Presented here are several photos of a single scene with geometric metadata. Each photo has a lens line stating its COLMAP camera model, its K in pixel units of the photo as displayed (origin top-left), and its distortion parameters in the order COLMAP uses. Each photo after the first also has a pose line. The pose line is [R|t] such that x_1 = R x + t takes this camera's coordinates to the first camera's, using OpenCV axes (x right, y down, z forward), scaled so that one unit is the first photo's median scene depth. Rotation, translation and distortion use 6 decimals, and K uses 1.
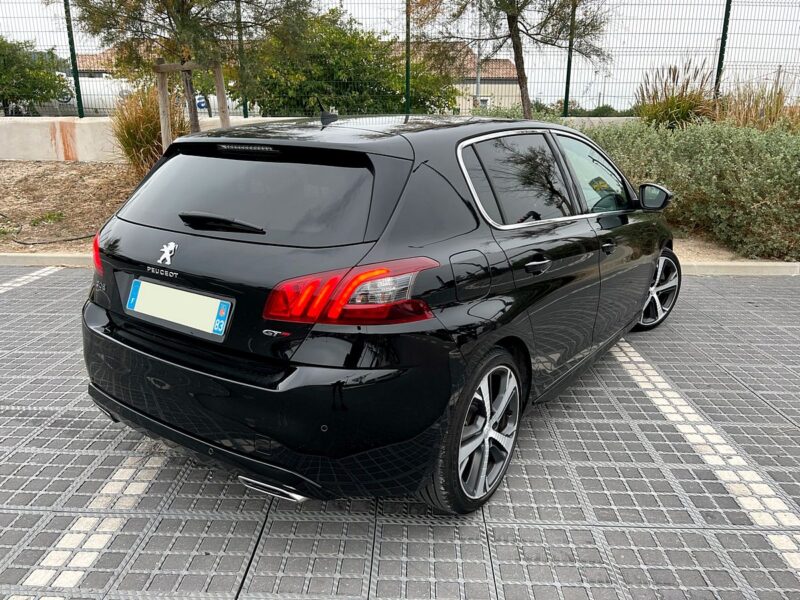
lens RADIAL K [[598.0, 0, 400.0], [0, 598.0, 300.0], [0, 0, 1]] dist [0.038849, -0.037690]
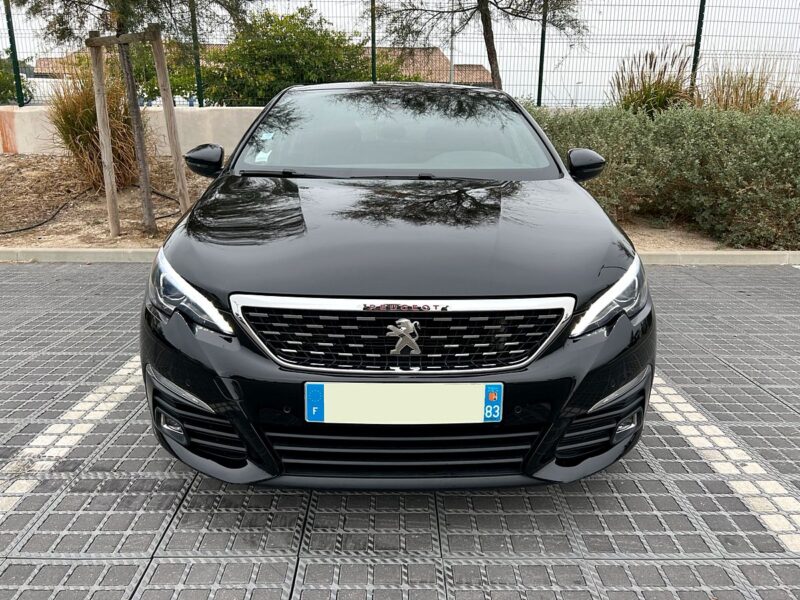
lens RADIAL K [[598.0, 0, 400.0], [0, 598.0, 300.0], [0, 0, 1]] dist [0.038849, -0.037690]
pose [[0.999236, -0.010498, 0.037640, 0.022587], [0.010967, 0.999864, -0.012277, 0.018617], [-0.037506, 0.012680, 0.999216, 0.085205]]
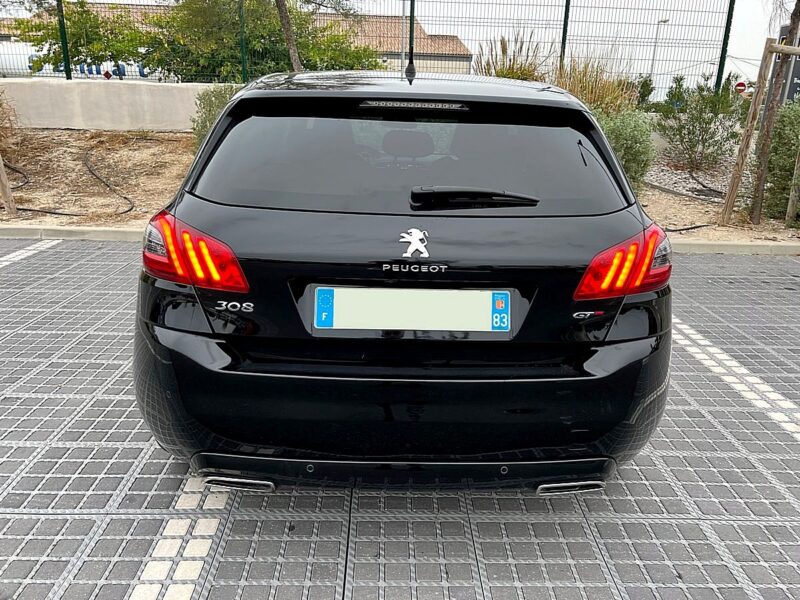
lens RADIAL K [[598.0, 0, 400.0], [0, 598.0, 300.0], [0, 0, 1]] dist [0.038849, -0.037690]
pose [[0.998327, 0.004825, 0.057611, 0.318015], [-0.006787, 0.999402, 0.033911, 0.008090], [-0.057413, -0.034246, 0.997763, 0.027906]]
